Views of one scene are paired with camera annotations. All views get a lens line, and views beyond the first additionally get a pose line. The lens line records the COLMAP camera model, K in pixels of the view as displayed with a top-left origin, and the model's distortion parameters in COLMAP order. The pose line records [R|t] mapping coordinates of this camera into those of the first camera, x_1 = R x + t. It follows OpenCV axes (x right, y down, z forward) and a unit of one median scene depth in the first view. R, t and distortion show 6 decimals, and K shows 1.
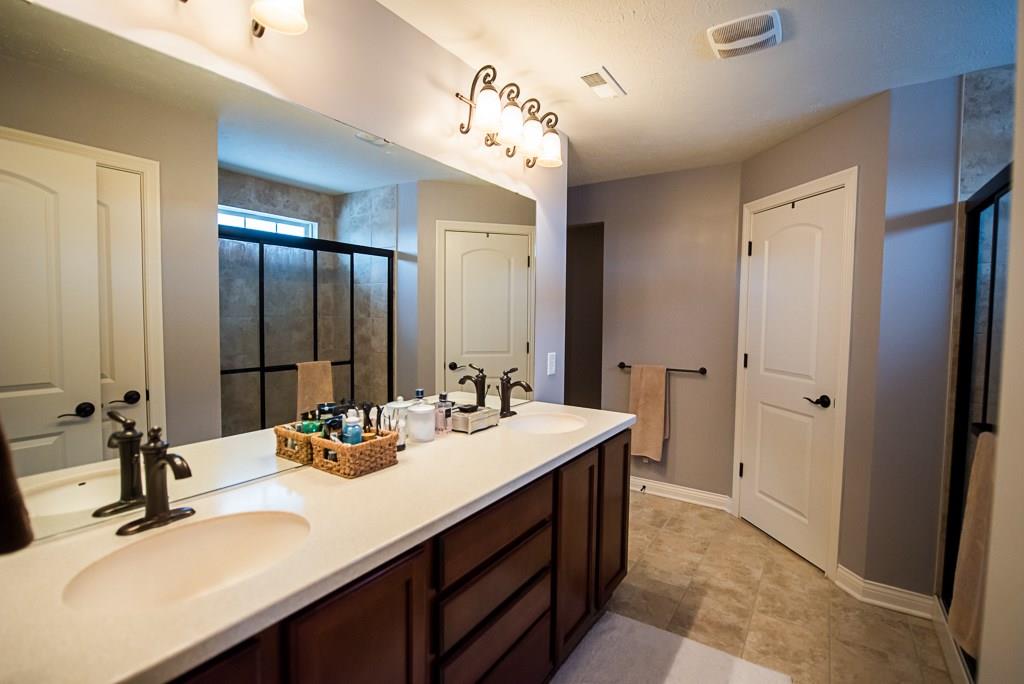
lens RADIAL K [[471.7, 0, 515.7], [0, 471.7, 344.6], [0, 0, 1]] dist [-0.011053, -0.000605]
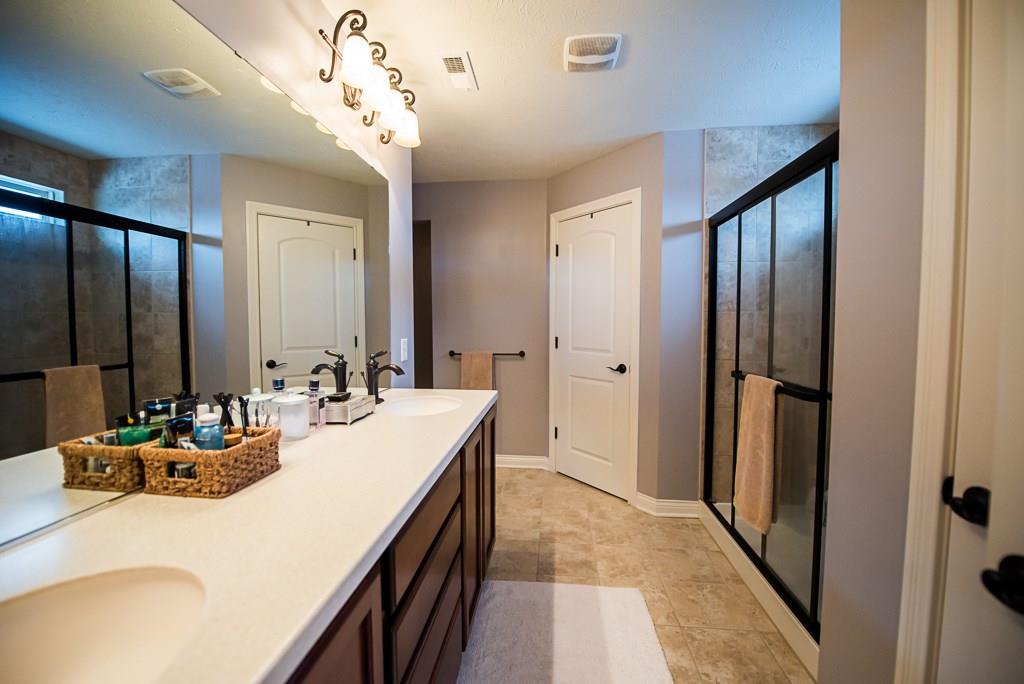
lens RADIAL K [[410.0, 0, 510.9], [0, 410.0, 344.4], [0, 0, 1]] dist [-0.016800, -0.001752]
pose [[0.888932, -0.038514, 0.456418, -0.139804], [0.041683, 0.999126, 0.003126, 0.042417], [-0.456139, 0.016246, 0.889760, 0.154405]]
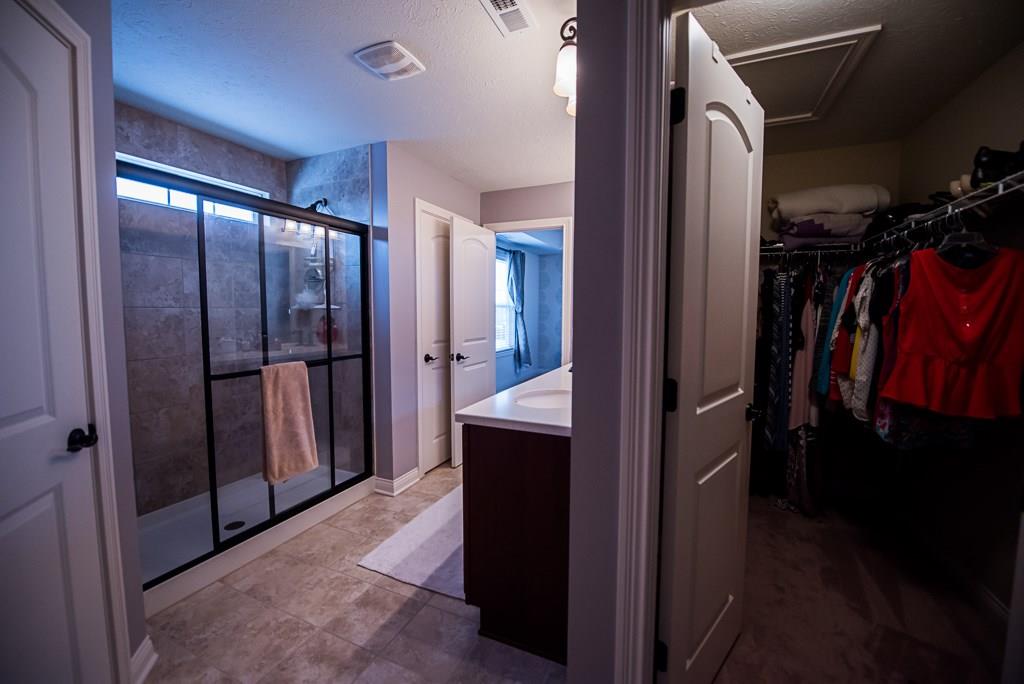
lens RADIAL K [[410.0, 0, 510.4], [0, 410.0, 343.1], [0, 0, 1]] dist [-0.016800, -0.001752]
pose [[-0.987656, 0.008234, -0.156422, 0.270783], [-0.015494, 0.988584, 0.149872, -0.072527], [0.155870, 0.150446, -0.976253, 1.702336]]
